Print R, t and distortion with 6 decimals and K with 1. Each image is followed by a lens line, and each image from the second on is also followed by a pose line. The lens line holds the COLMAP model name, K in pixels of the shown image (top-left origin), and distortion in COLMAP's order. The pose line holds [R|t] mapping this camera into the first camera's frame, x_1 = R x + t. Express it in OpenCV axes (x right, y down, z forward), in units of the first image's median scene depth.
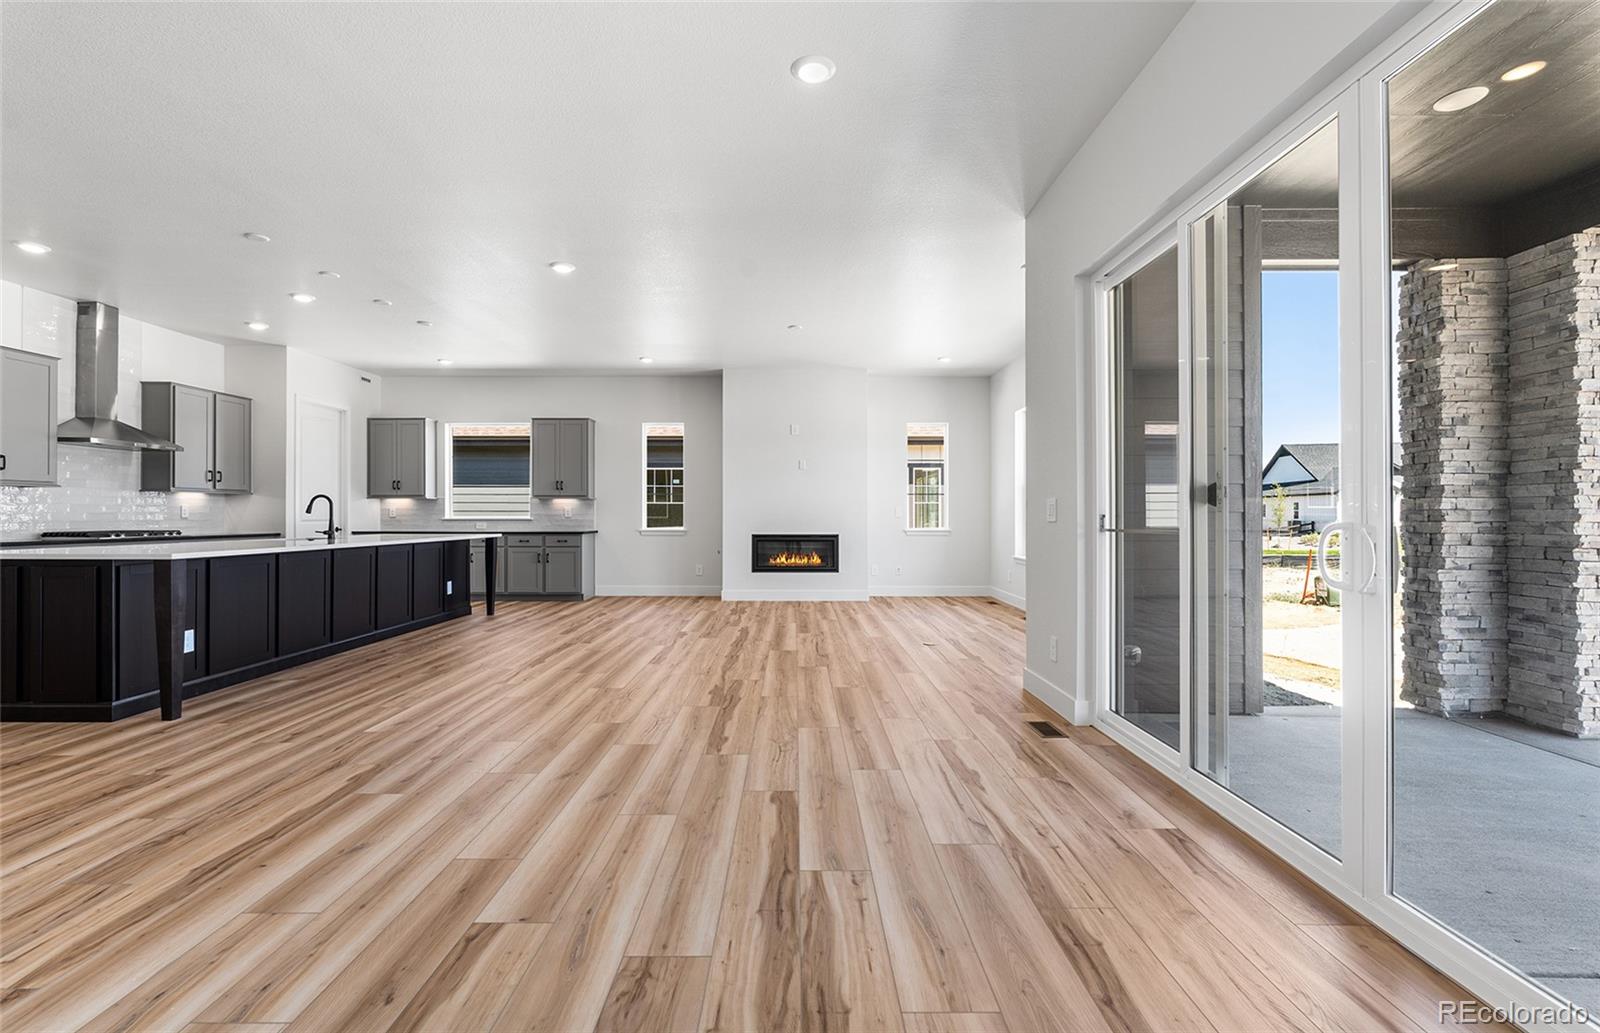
lens RADIAL K [[710.0, 0, 804.4], [0, 710.0, 515.0], [0, 0, 1]] dist [-0.004653, 0.000933]
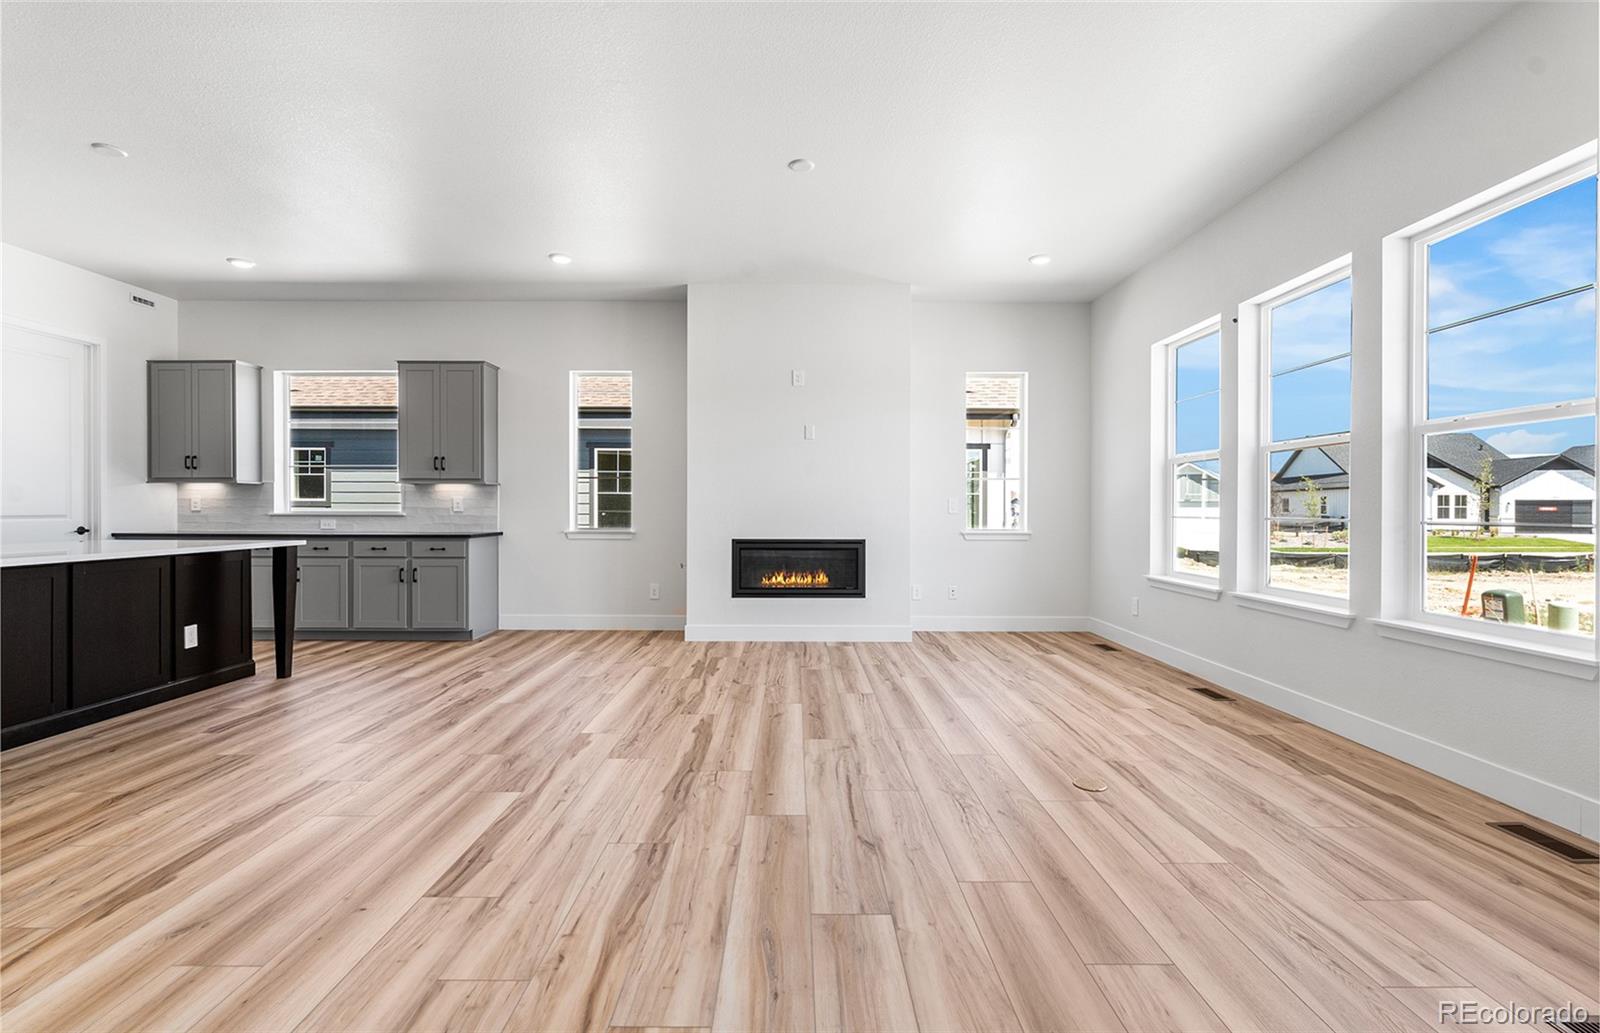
lens RADIAL K [[710.0, 0, 798.7], [0, 710.0, 513.7], [0, 0, 1]] dist [-0.004653, 0.000933]
pose [[0.999967, 0.002702, -0.007725, -0.008220], [-0.002642, 0.999967, 0.007683, -0.001309], [0.007746, -0.007662, 0.999941, 0.355126]]
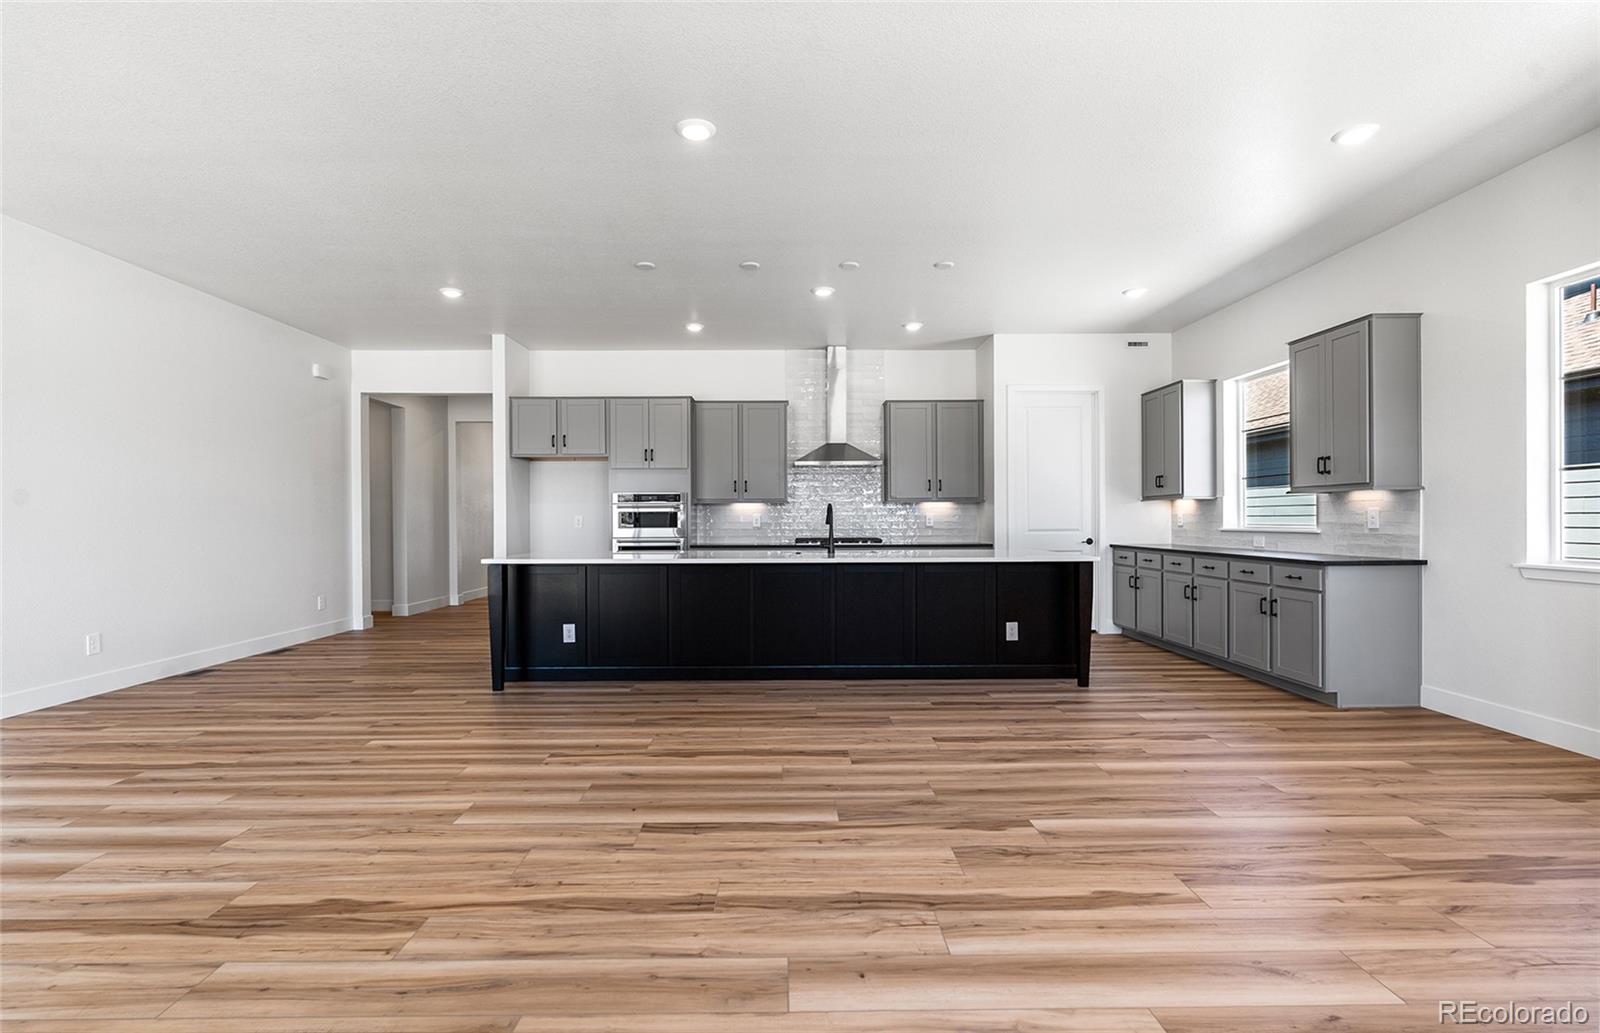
lens RADIAL K [[750.6, 0, 785.4], [0, 750.6, 519.8], [0, 0, 1]] dist [-0.000586, 0.000435]
pose [[-0.007757, 0.000721, -0.999970, 0.187709], [0.005832, 0.999983, 0.000675, -0.006328], [0.999953, -0.005826, -0.007761, 0.639300]]
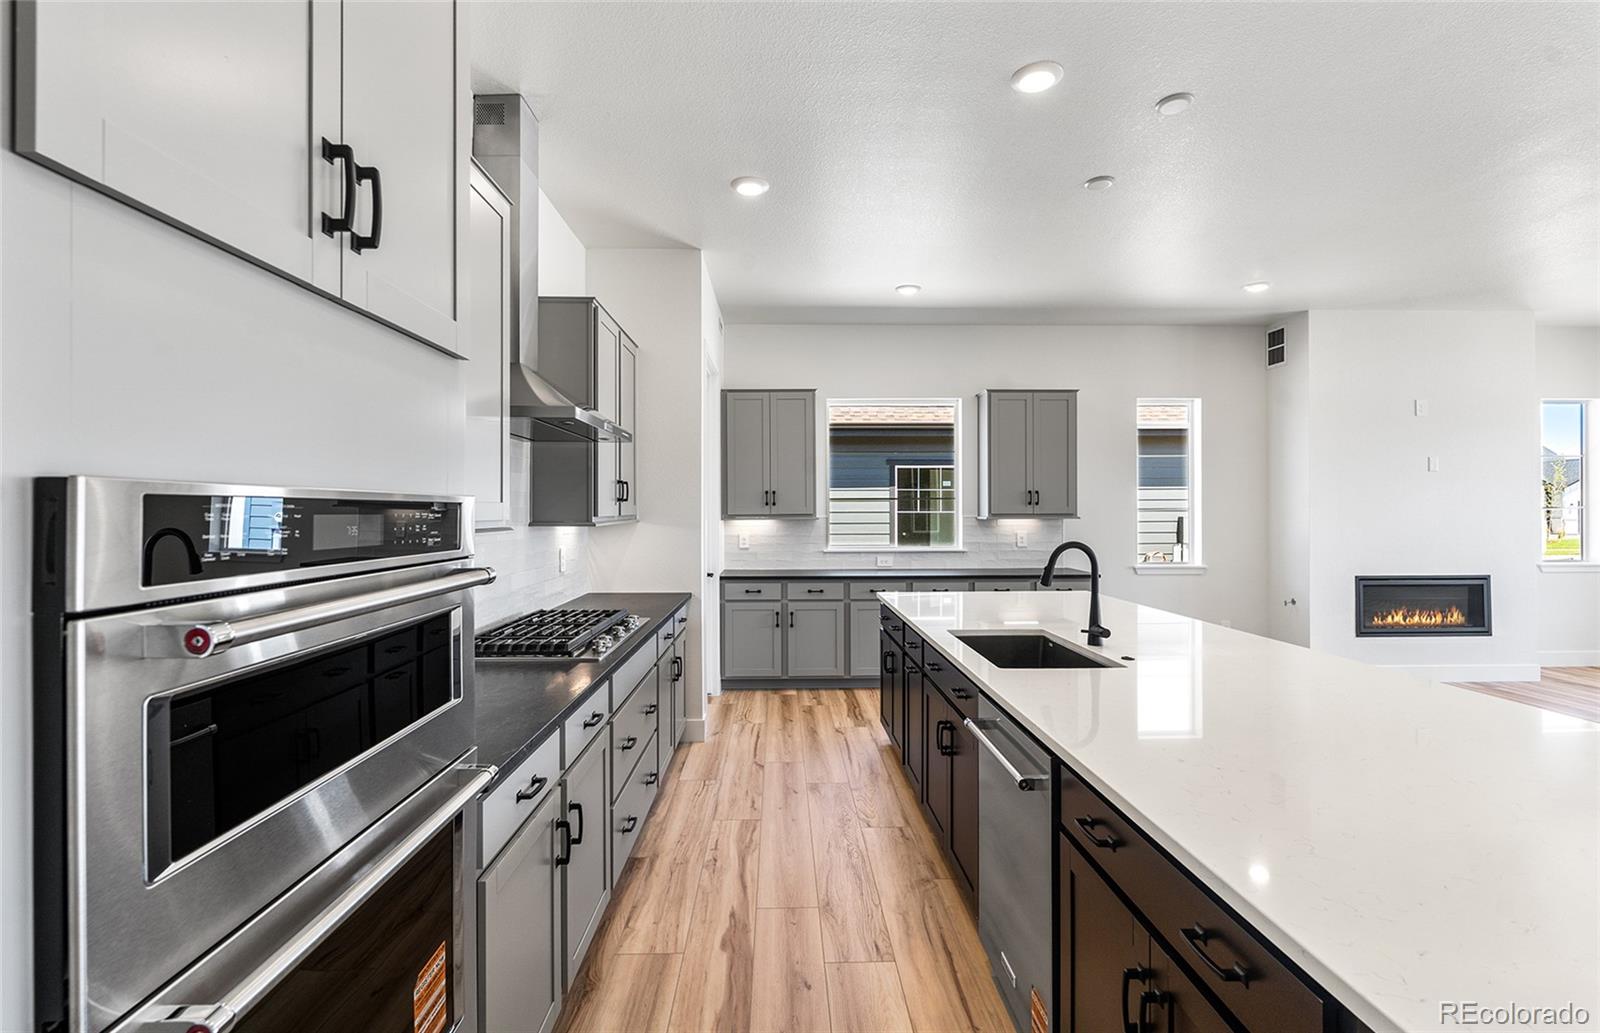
lens RADIAL K [[710.0, 0, 791.4], [0, 710.0, 508.2], [0, 0, 1]] dist [-0.004653, 0.000933]
pose [[0.999887, -0.003376, 0.014638, -0.578886], [0.003397, 0.999993, -0.001352, -0.033309], [-0.014634, 0.001401, 0.999892, 0.390648]]
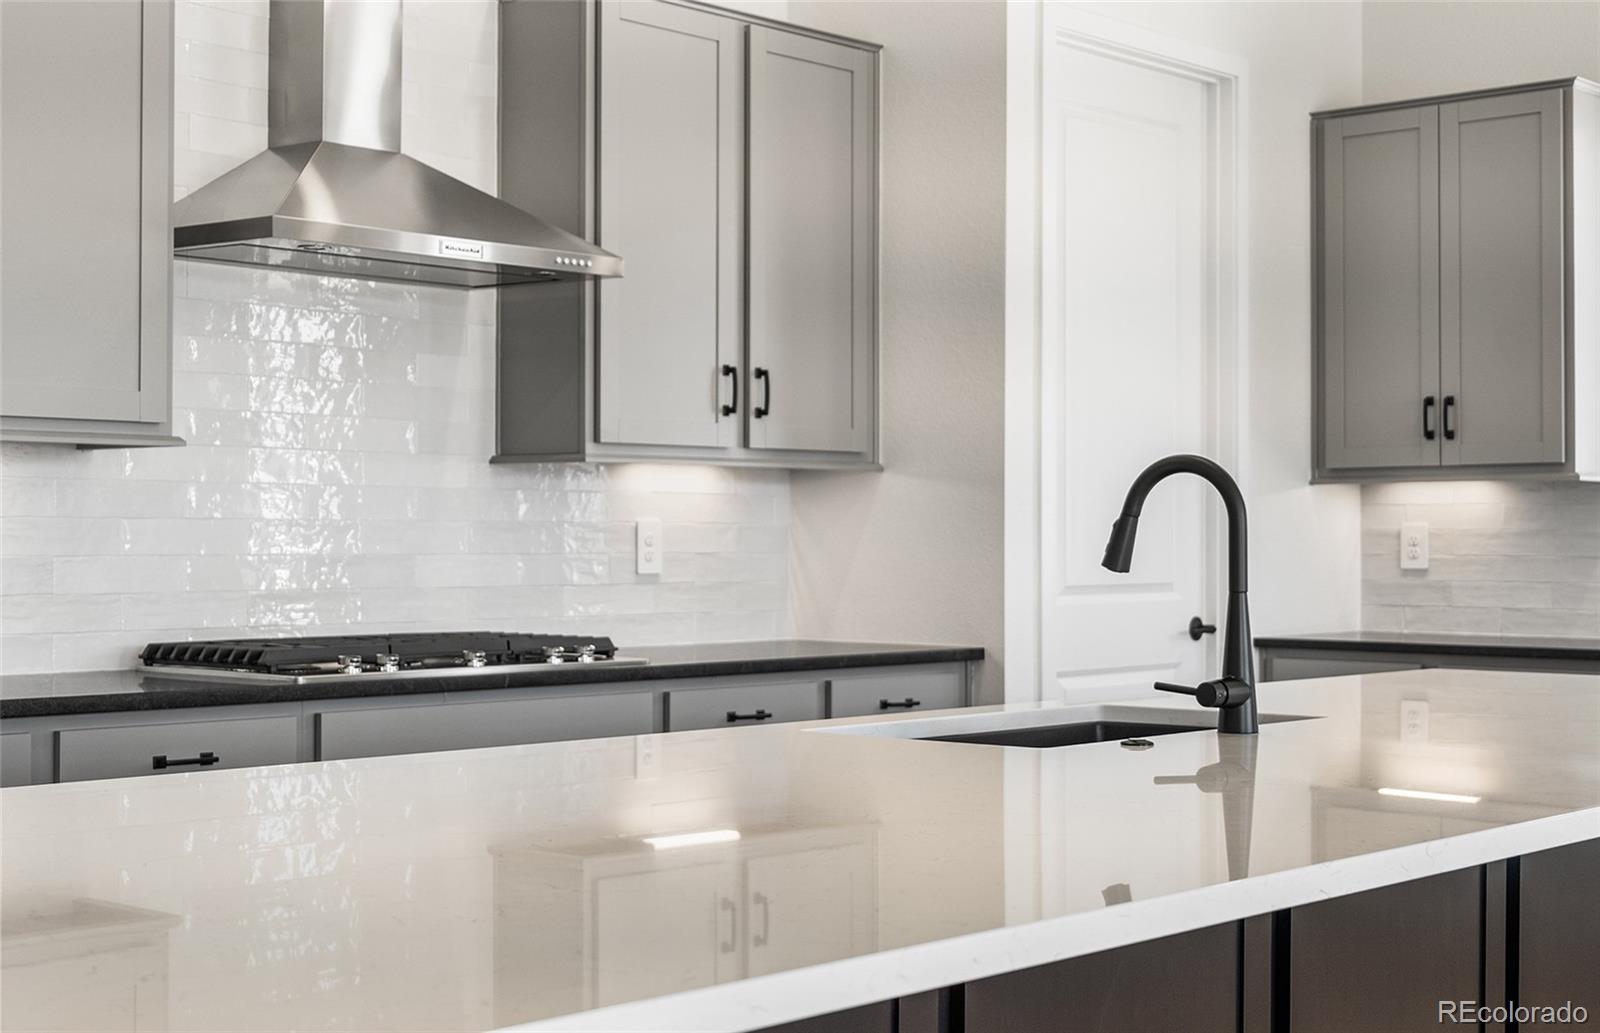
lens RADIAL K [[2384.7, 0, 796.1], [0, 2384.7, 513.3], [0, 0, 1]] dist [-0.011677, 0.000000]
pose [[0.749974, -0.007487, -0.661425, -0.260180], [-0.000677, 0.999927, -0.012086, -0.005794], [0.661467, 0.009512, 0.749914, 0.359215]]
